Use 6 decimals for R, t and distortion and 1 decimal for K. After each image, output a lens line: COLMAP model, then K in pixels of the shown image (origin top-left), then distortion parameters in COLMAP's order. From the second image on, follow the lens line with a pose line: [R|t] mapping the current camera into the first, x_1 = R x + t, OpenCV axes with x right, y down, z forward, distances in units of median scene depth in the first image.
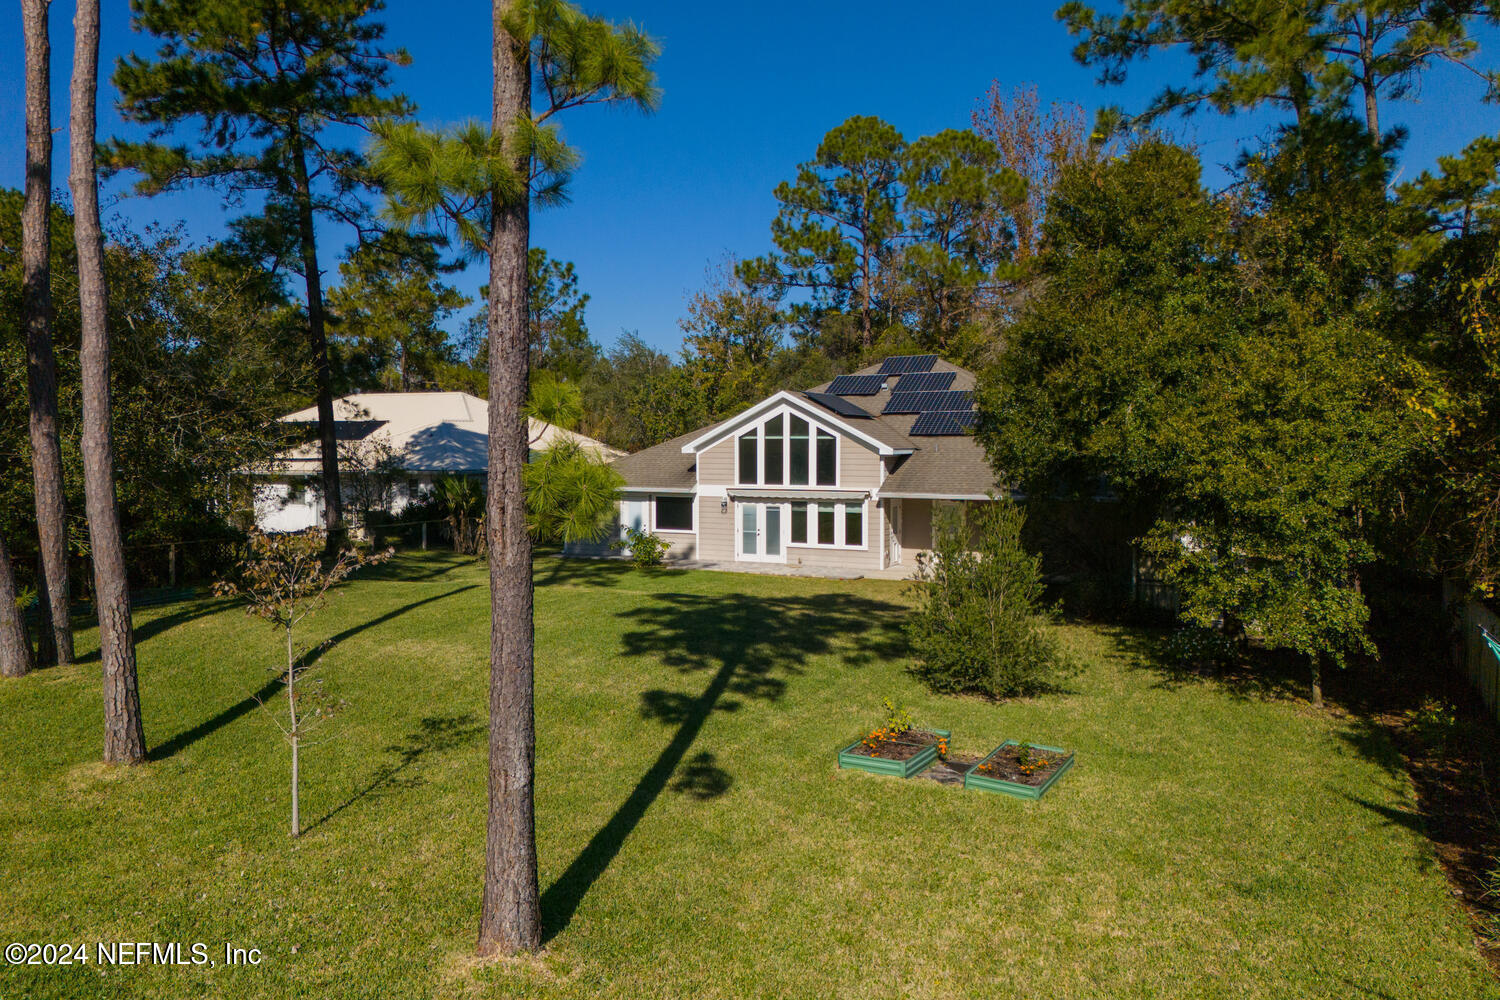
lens RADIAL K [[1126.8, 0, 759.6], [0, 1126.8, 490.7], [0, 0, 1]] dist [-0.000388, -0.026672]
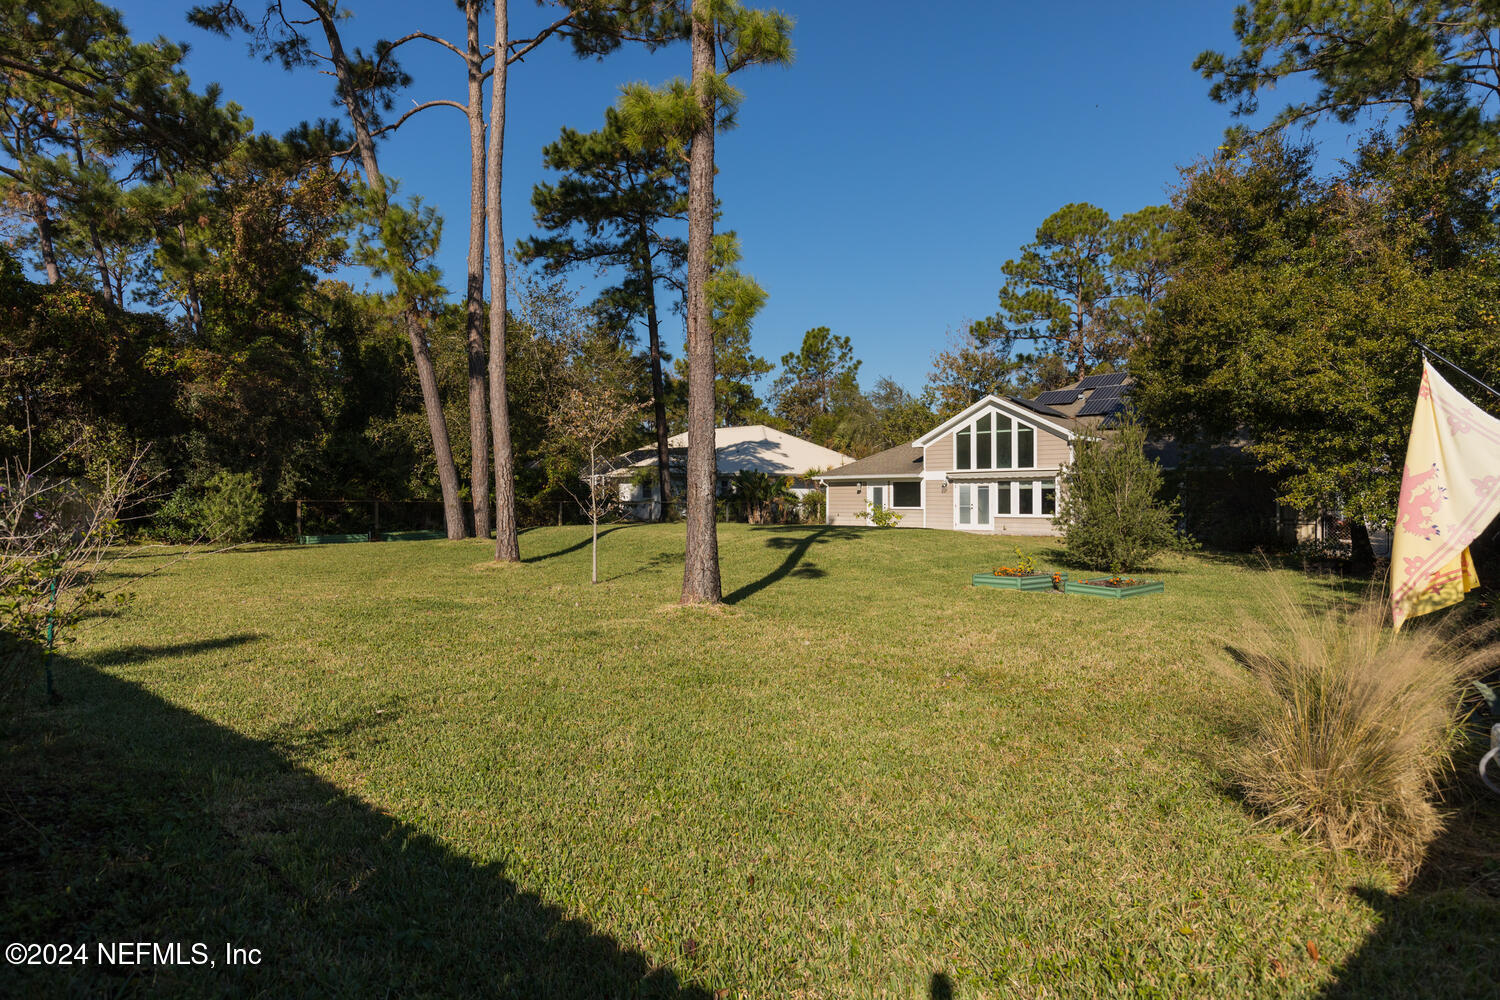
lens RADIAL K [[883.2, 0, 749.5], [0, 883.2, 492.9], [0, 0, 1]] dist [-0.019925, 0.005118]
pose [[0.956651, -0.004860, -0.291197, 0.050050], [-0.011134, 0.998520, -0.053243, 0.079263], [0.291024, 0.054177, 0.955180, -0.039289]]
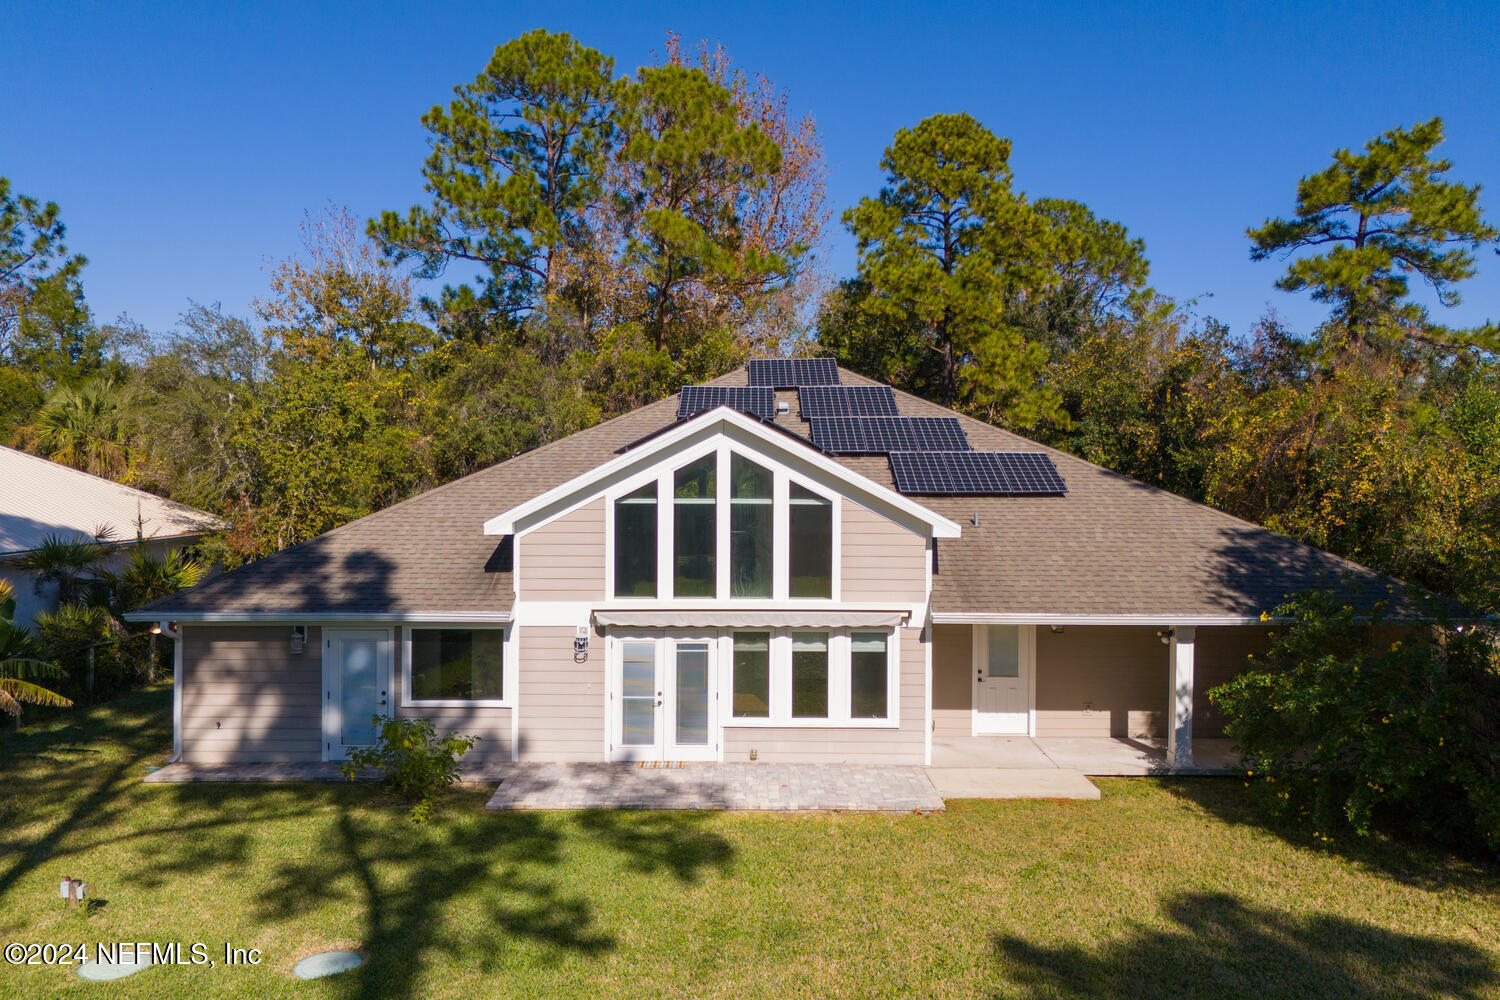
lens RADIAL K [[1126.8, 0, 753.1], [0, 1126.8, 487.7], [0, 0, 1]] dist [-0.000388, -0.026672]
pose [[0.902158, 0.000375, 0.431405, -0.174257], [0.014024, 0.999446, -0.030194, -0.038230], [-0.431177, 0.033290, 0.901653, 0.555607]]
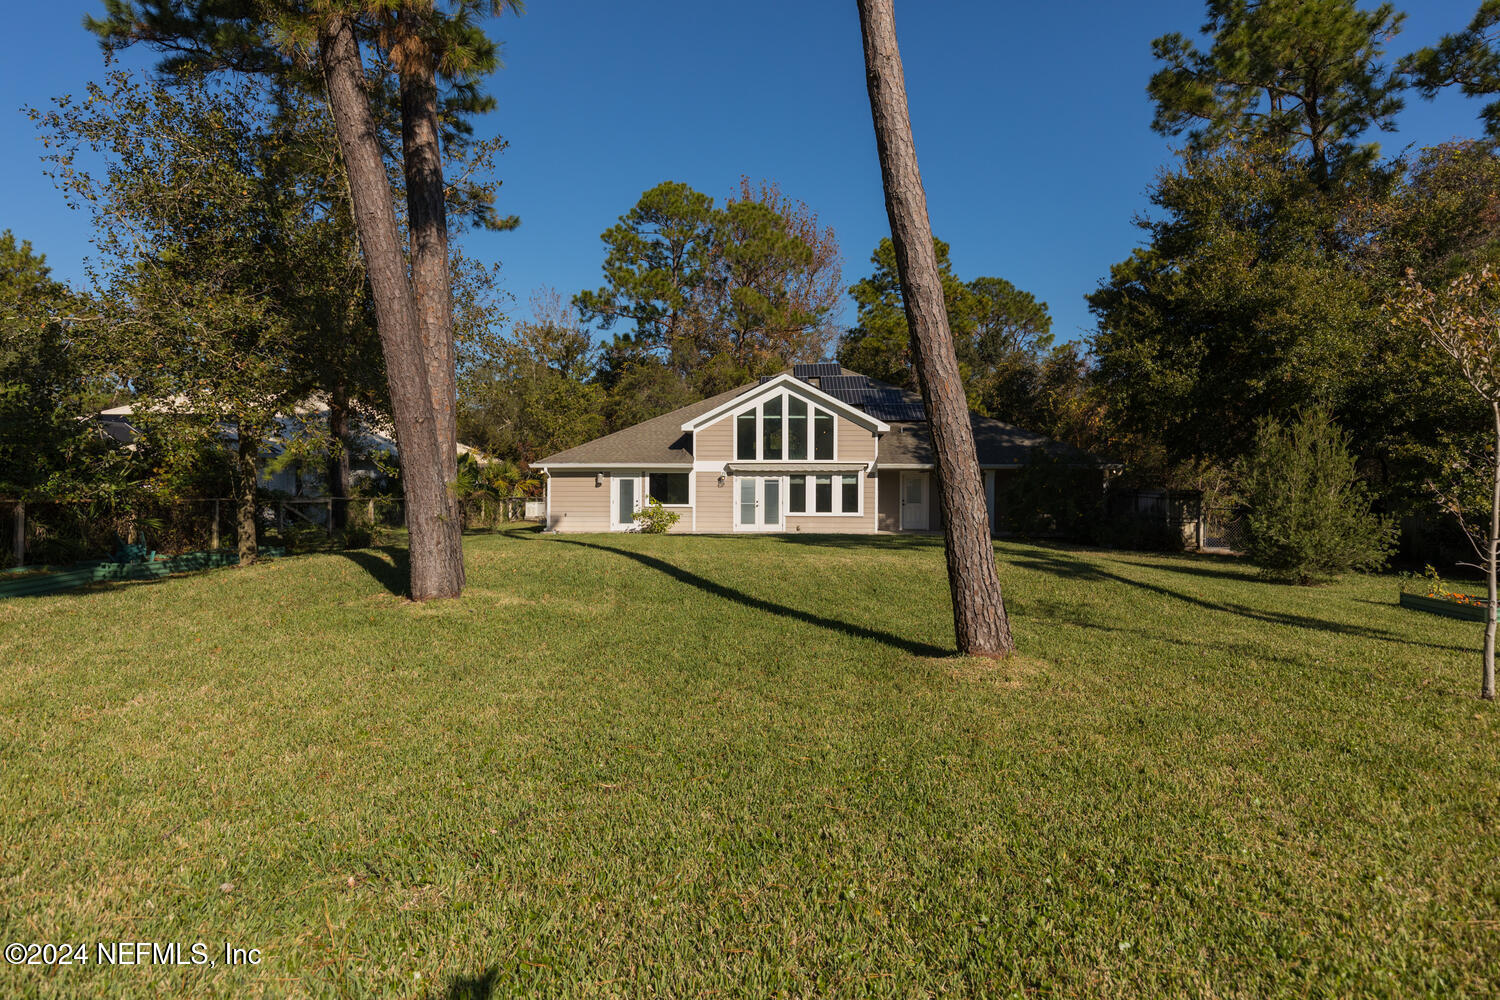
lens RADIAL K [[883.2, 0, 756.9], [0, 883.2, 493.0], [0, 0, 1]] dist [-0.019925, 0.005118]
pose [[0.919238, 0.002656, 0.393694, -0.341793], [0.014758, 0.999042, -0.041199, 0.062457], [-0.393426, 0.043682, 0.918318, 0.219872]]
